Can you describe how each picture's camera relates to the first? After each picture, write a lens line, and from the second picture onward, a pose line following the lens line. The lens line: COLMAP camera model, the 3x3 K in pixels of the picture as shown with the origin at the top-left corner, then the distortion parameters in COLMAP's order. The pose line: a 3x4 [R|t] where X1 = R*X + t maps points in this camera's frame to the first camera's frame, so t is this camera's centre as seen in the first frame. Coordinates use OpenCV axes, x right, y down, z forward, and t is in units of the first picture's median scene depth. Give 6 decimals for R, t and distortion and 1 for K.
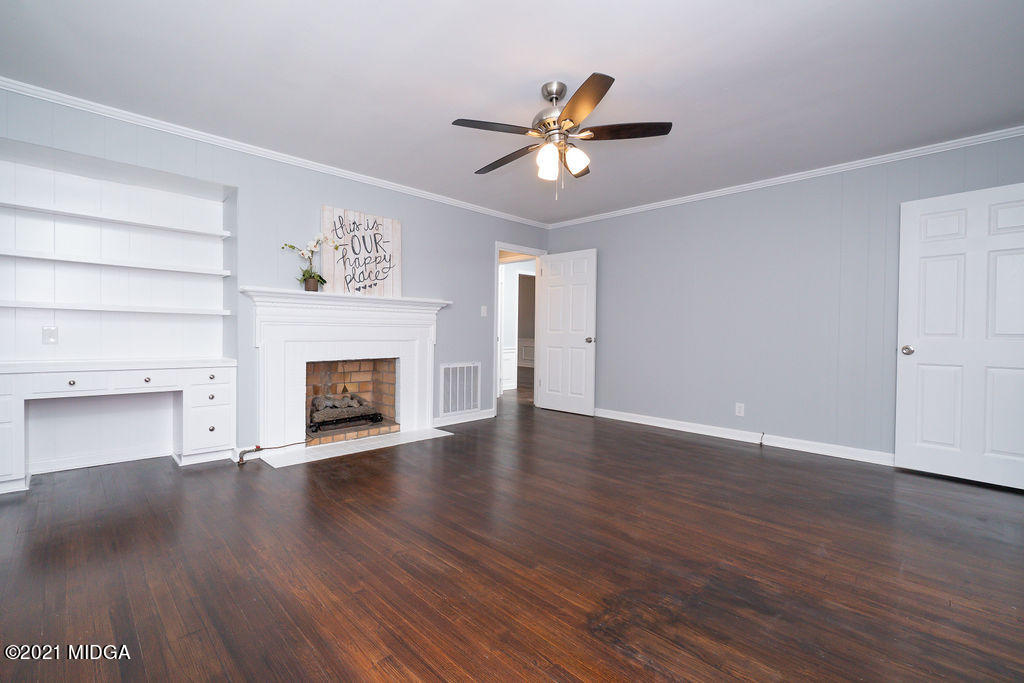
lens RADIAL K [[445.1, 0, 513.0], [0, 445.1, 338.3], [0, 0, 1]] dist [0.000871, 0.000004]
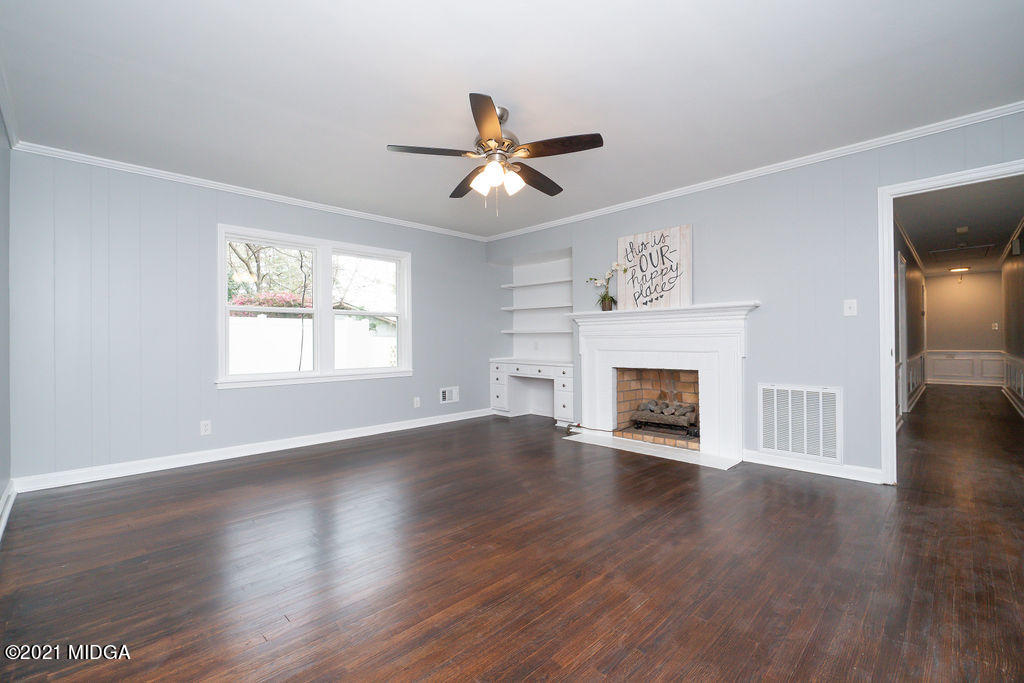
lens RADIAL K [[445.1, 0, 514.6], [0, 445.1, 341.8], [0, 0, 1]] dist [0.000871, 0.000004]
pose [[0.005427, -0.015562, -0.999864, 0.735191], [-0.011686, 0.999810, -0.015625, 0.003992], [0.999917, 0.011769, 0.005244, 0.678950]]
